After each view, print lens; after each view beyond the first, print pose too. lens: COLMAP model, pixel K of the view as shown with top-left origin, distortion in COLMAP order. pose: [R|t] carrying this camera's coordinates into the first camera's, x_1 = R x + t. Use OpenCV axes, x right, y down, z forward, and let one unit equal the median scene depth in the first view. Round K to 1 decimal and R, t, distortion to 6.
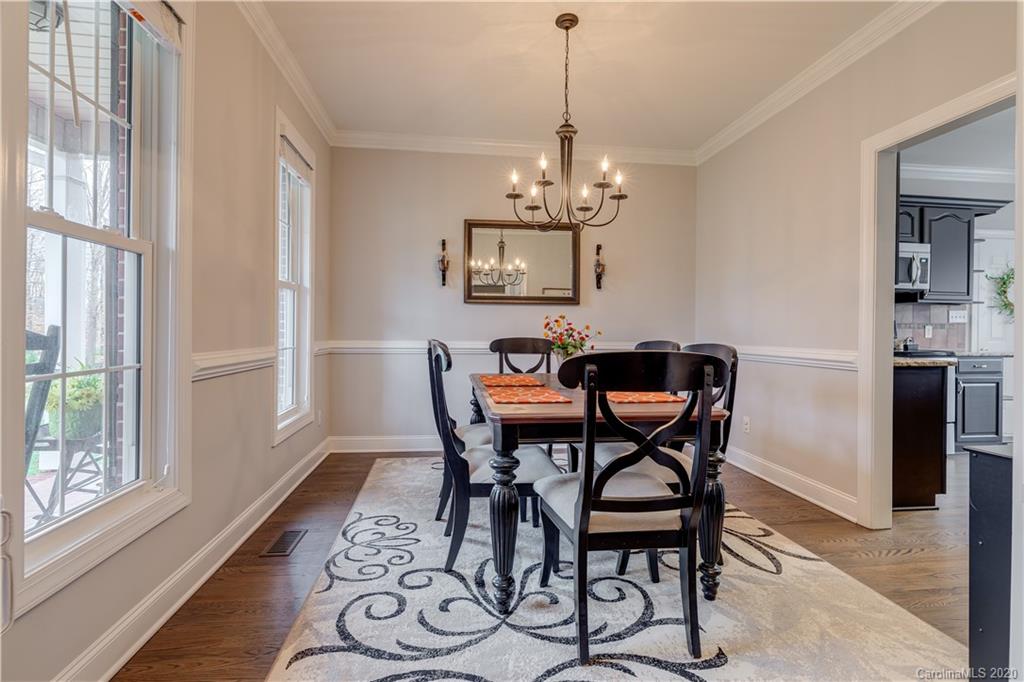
lens RADIAL K [[505.5, 0, 508.7], [0, 505.5, 326.3], [0, 0, 1]] dist [0.001427, 0.000347]
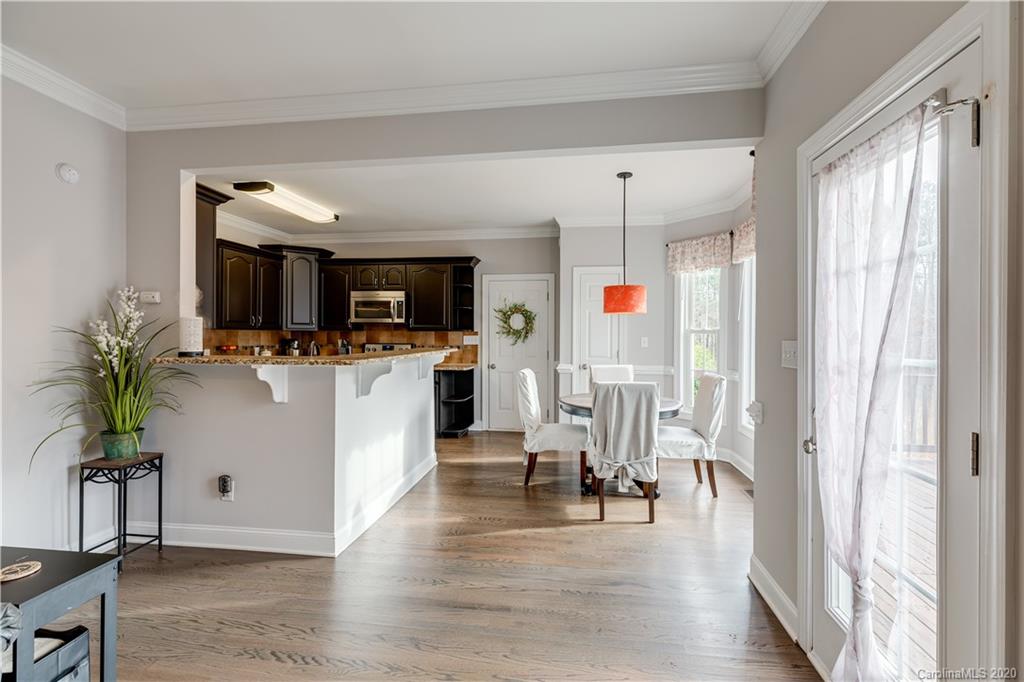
lens RADIAL K [[461.1, 0, 513.4], [0, 461.1, 322.9], [0, 0, 1]] dist [0.001359, -0.000015]
pose [[0.959265, -0.011513, -0.282272, 1.464455], [0.004932, 0.999699, -0.024015, -0.037788], [0.282463, 0.021645, 0.959034, -0.164850]]
